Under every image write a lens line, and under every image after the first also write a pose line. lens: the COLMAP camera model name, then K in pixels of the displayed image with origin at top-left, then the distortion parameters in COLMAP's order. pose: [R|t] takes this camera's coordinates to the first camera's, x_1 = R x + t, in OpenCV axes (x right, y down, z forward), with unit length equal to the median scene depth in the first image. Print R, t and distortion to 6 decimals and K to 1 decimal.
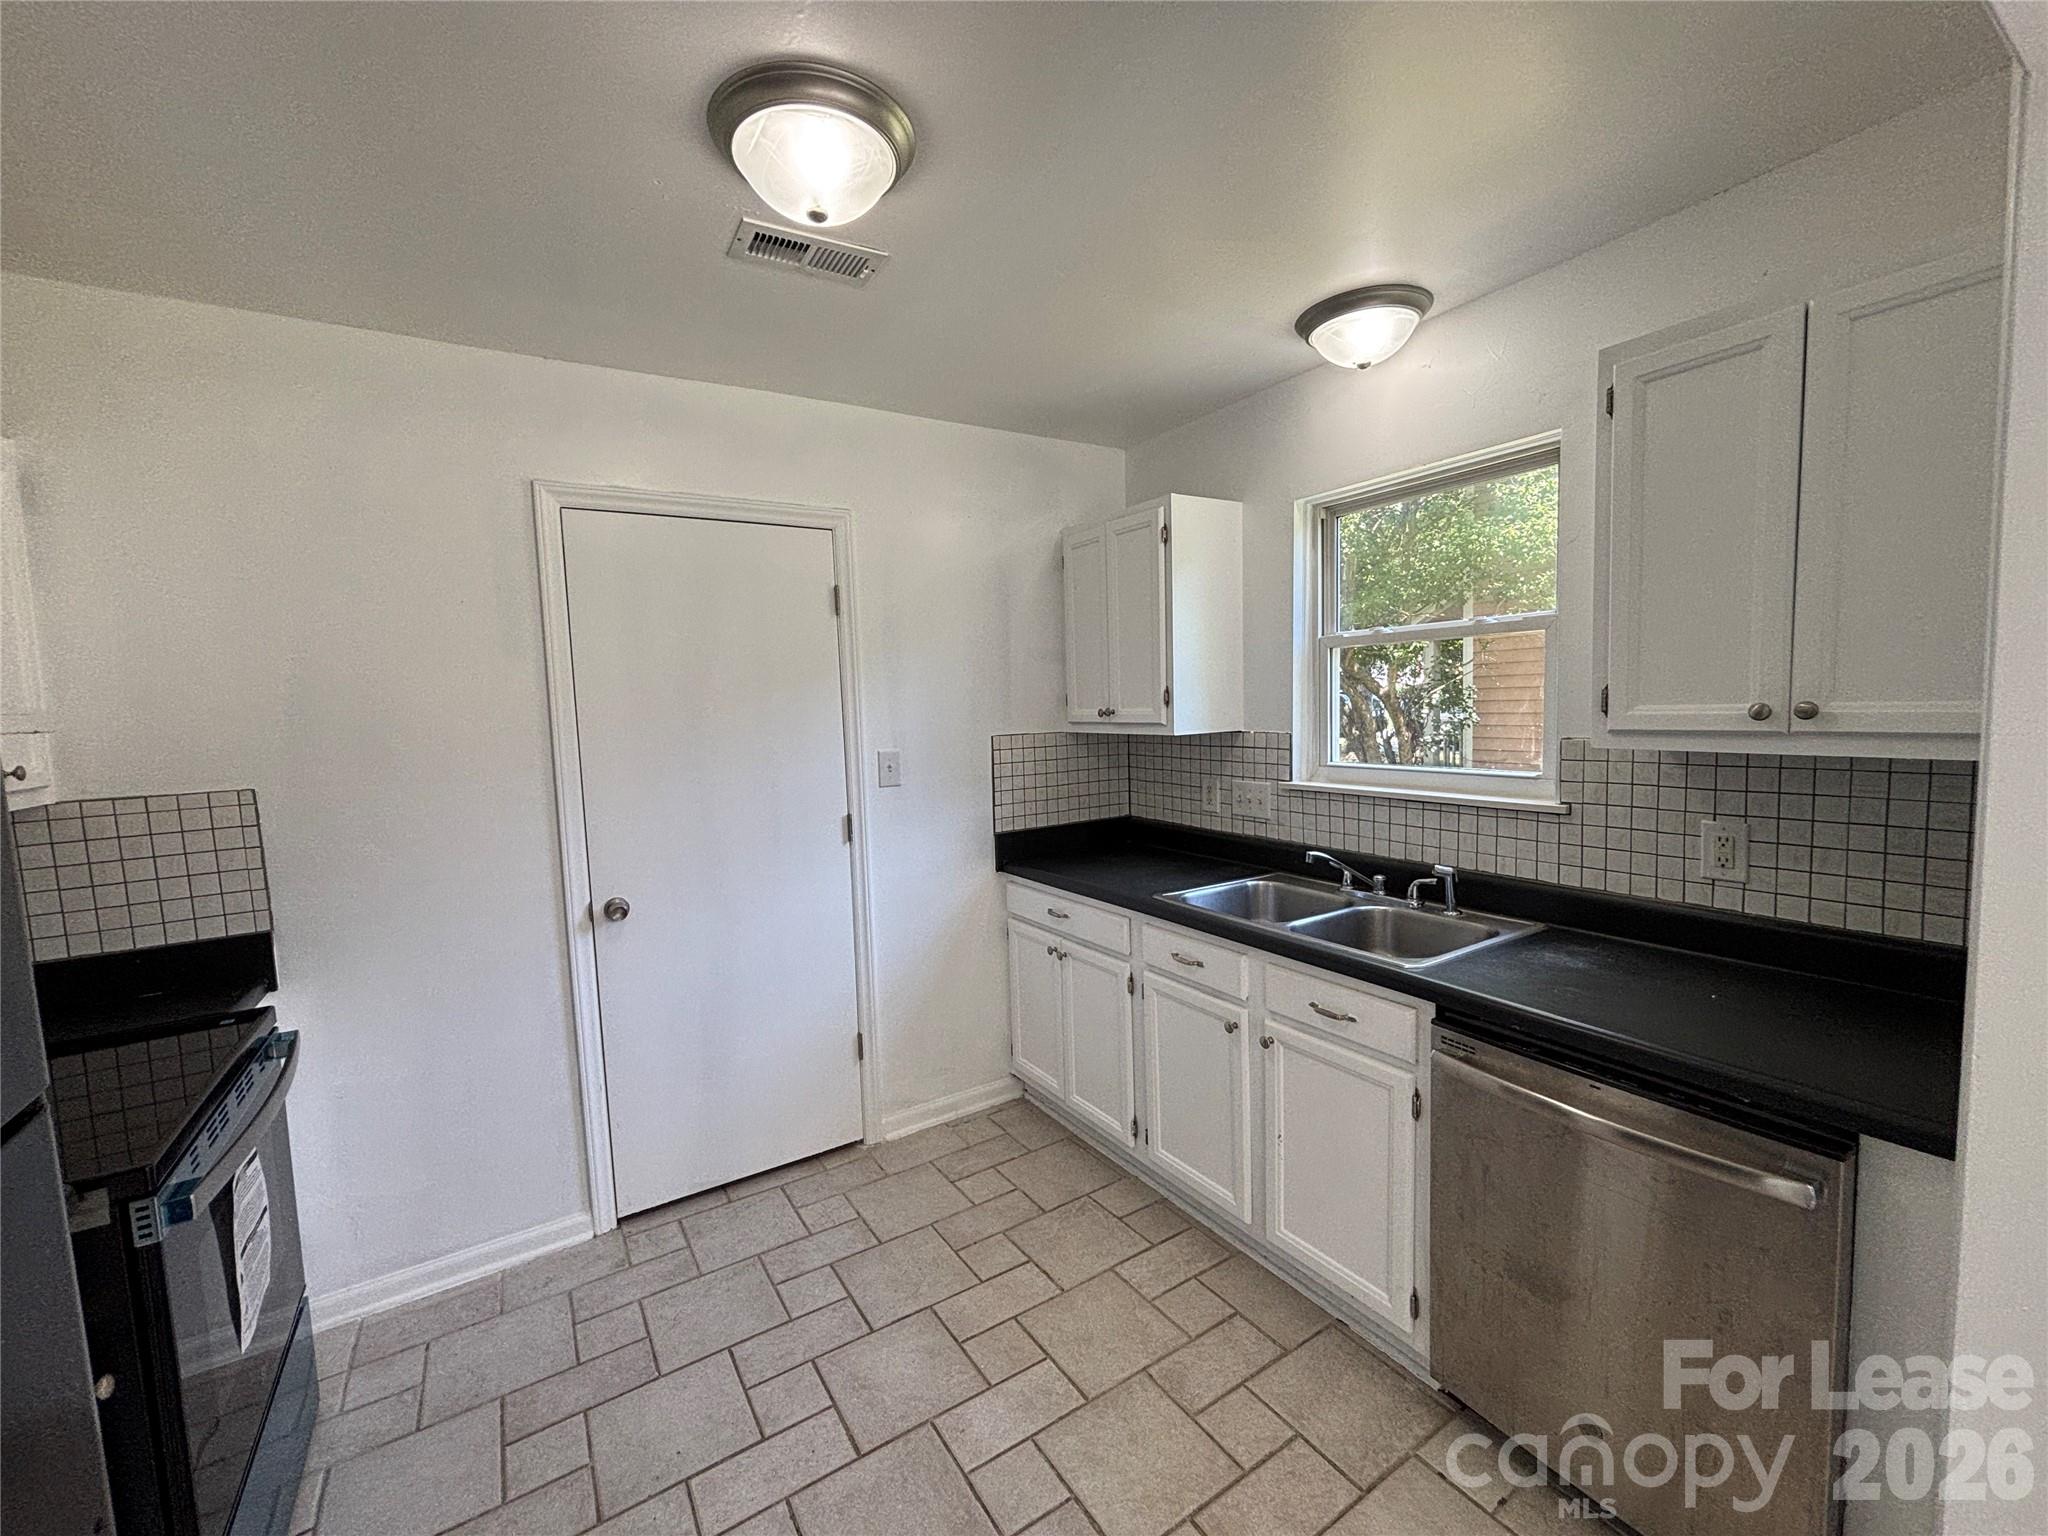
lens RADIAL K [[832.6, 0, 1021.6], [0, 832.6, 769.6], [0, 0, 1]] dist [0.000615, -0.000301]
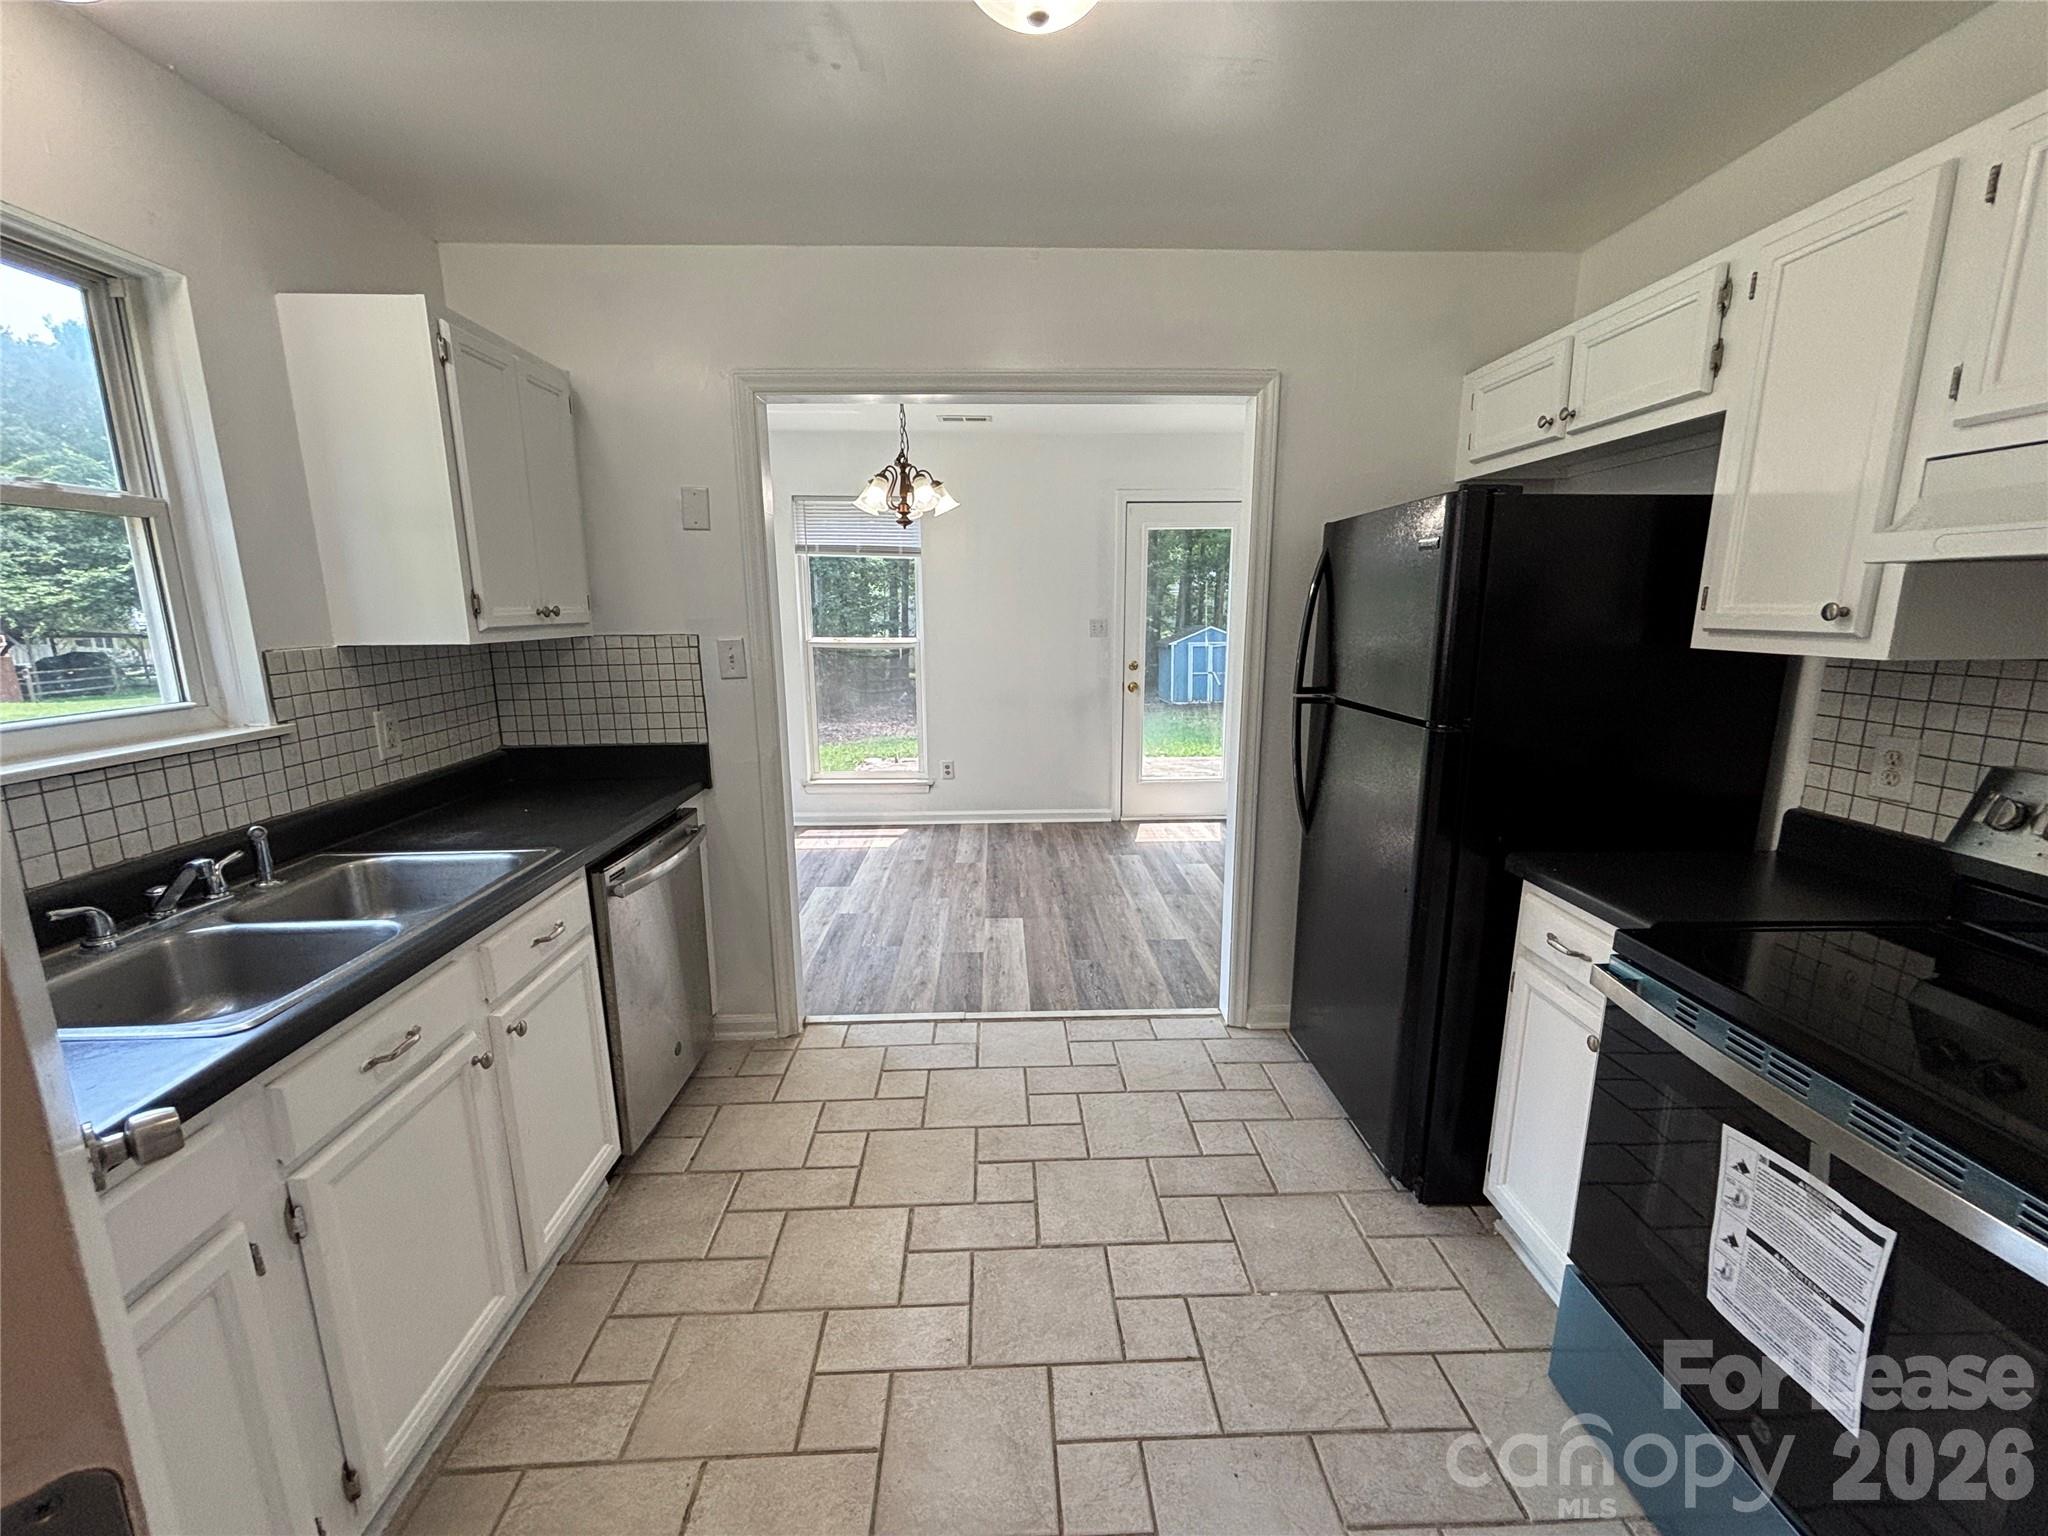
lens RADIAL K [[832.6, 0, 1028.9], [0, 832.6, 773.8], [0, 0, 1]] dist [0.000615, -0.000301]
pose [[-0.866343, -0.059182, 0.495931, -0.477803], [0.078375, 0.964543, 0.252019, -0.066595], [-0.493262, 0.257203, -0.830987, 1.277240]]
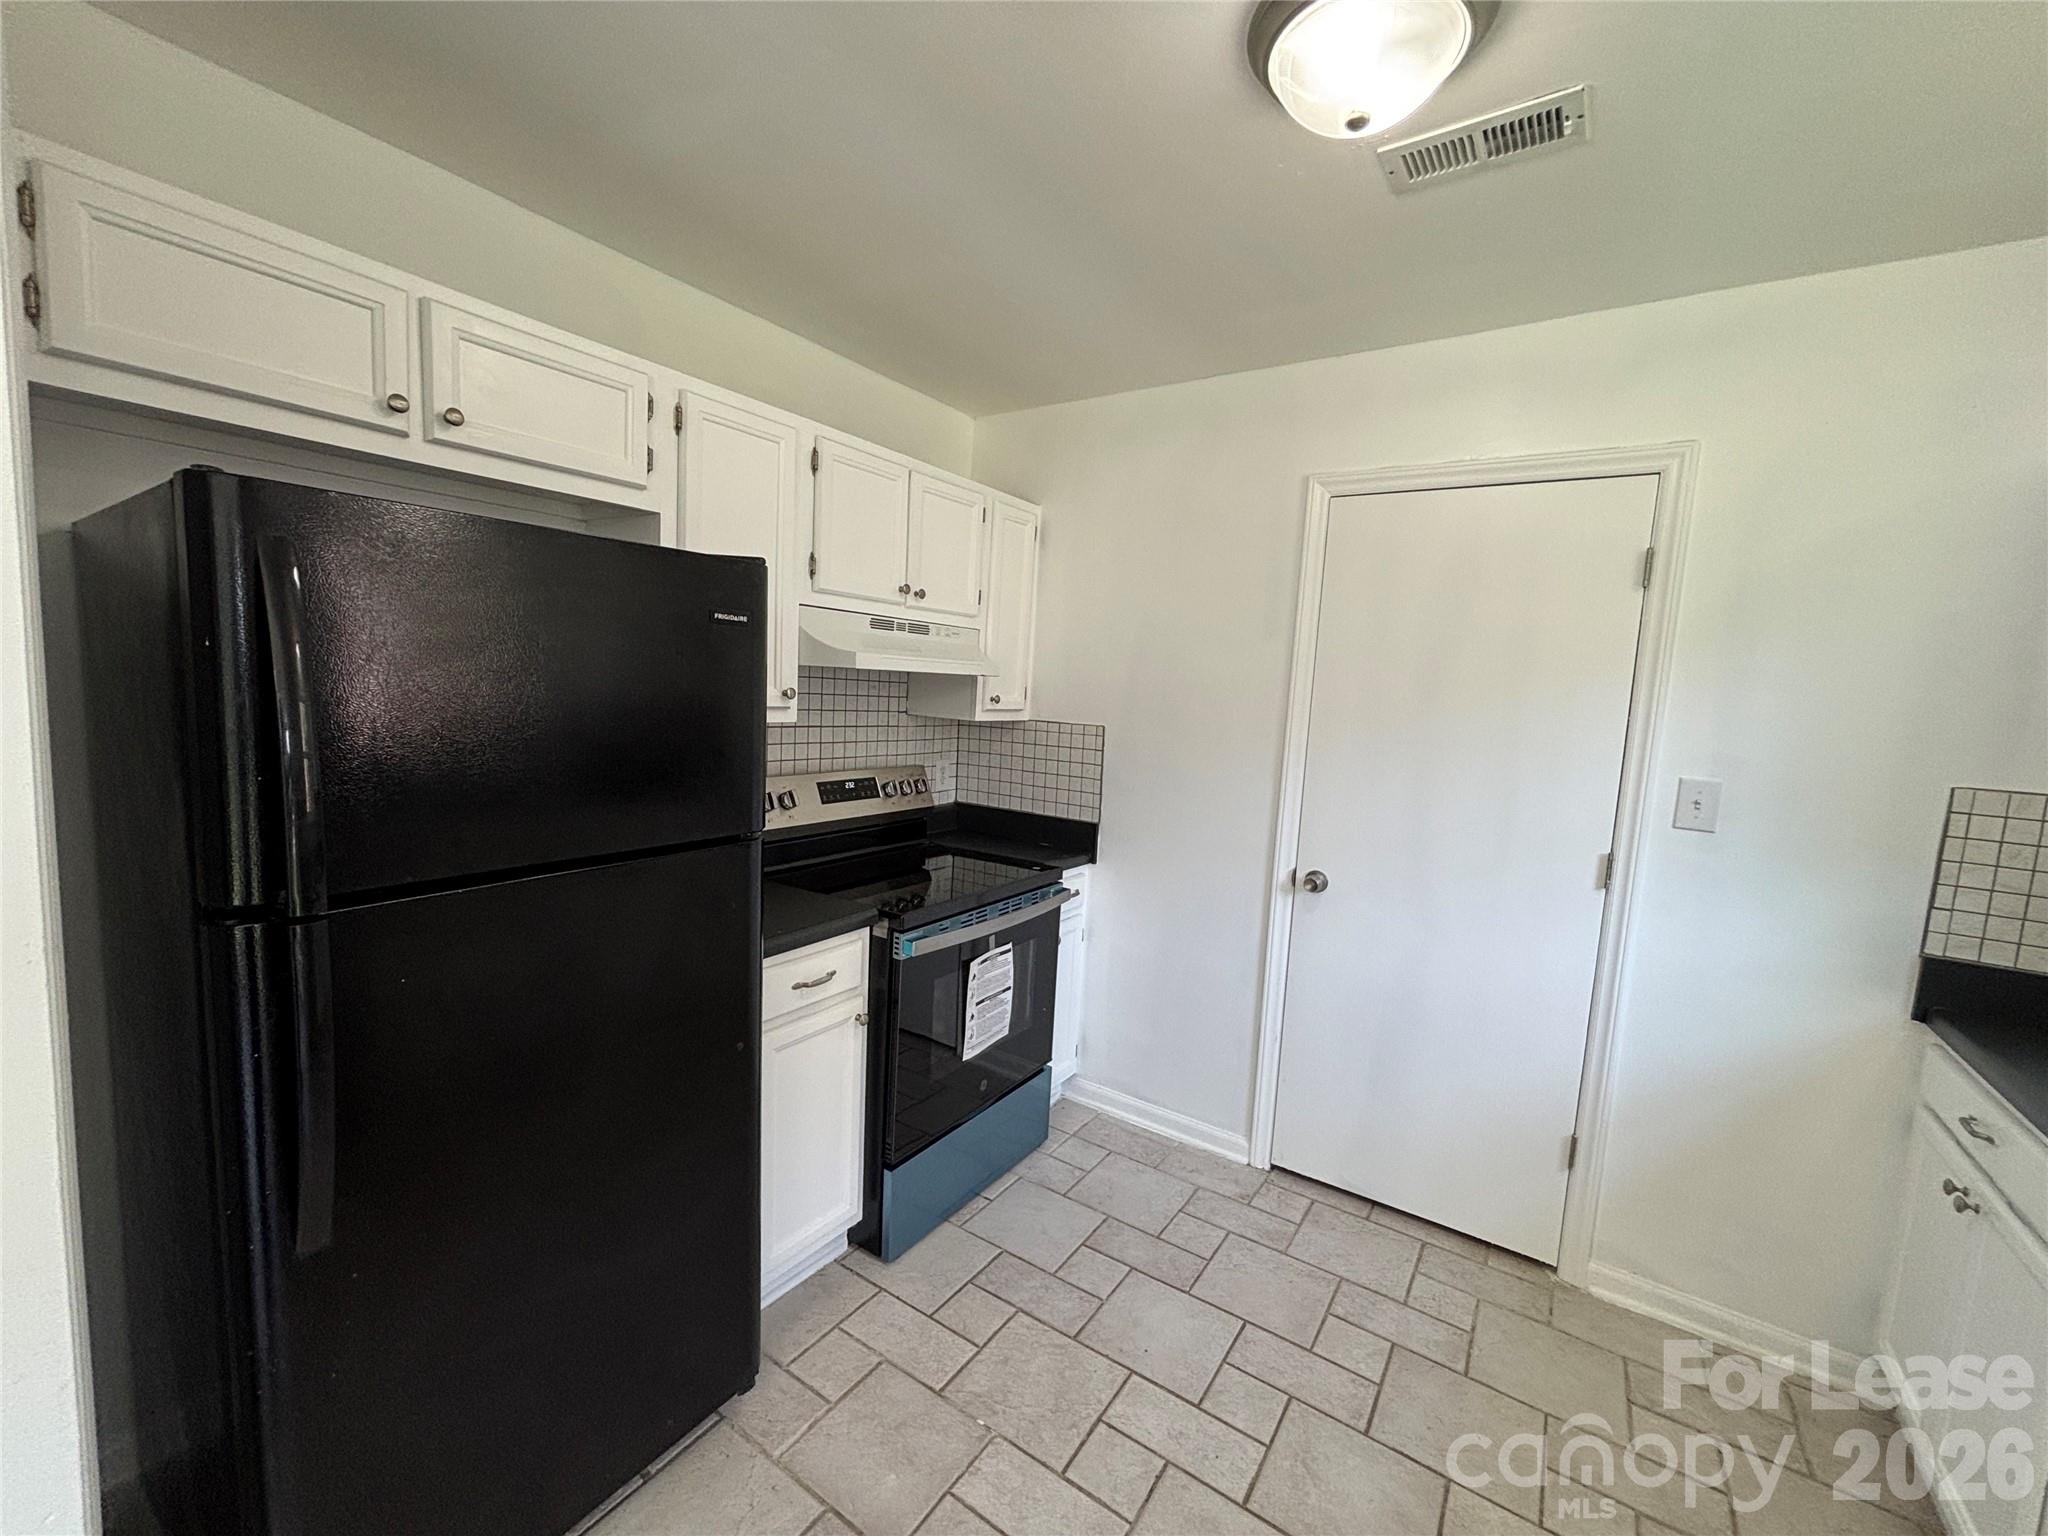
lens RADIAL K [[832.6, 0, 1021.0], [0, 832.6, 768.9], [0, 0, 1]] dist [0.000615, -0.000301]
pose [[0.396816, 0.151540, -0.905303, 0.325865], [-0.144495, 0.984294, 0.101427, -0.026791], [0.906454, 0.090564, 0.412480, 0.252225]]
